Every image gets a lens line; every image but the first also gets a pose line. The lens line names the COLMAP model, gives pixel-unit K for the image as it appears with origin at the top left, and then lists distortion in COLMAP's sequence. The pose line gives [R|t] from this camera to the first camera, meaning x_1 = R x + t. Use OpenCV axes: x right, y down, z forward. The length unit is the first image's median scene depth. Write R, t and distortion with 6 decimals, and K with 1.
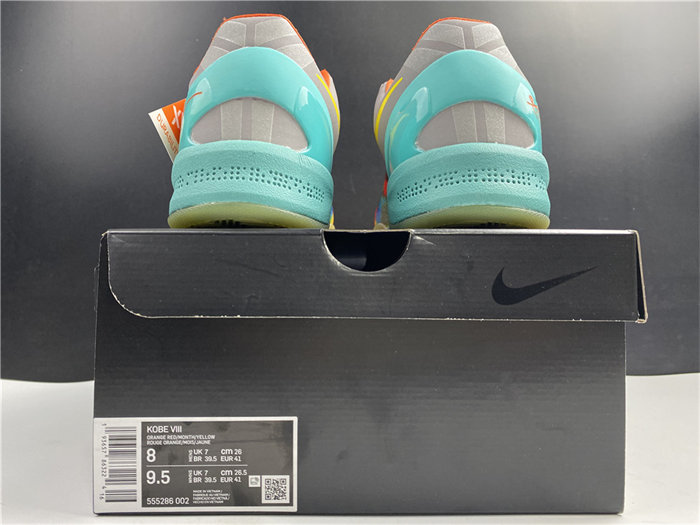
lens RADIAL K [[536.8, 0, 350.0], [0, 536.8, 262.5], [0, 0, 1]] dist [-0.003805, -0.002512]
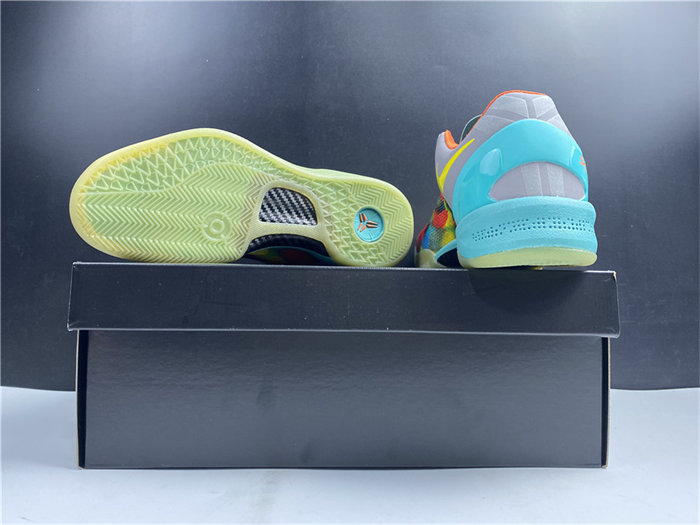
lens RADIAL K [[531.3, 0, 350.0], [0, 531.3, 262.5], [0, 0, 1]] dist [-0.008178, -0.002310]
pose [[0.999965, 0.008102, 0.002207, -0.209175], [-0.008044, 0.999656, -0.024945, -0.033165], [-0.002409, 0.024927, 0.999686, -0.227129]]
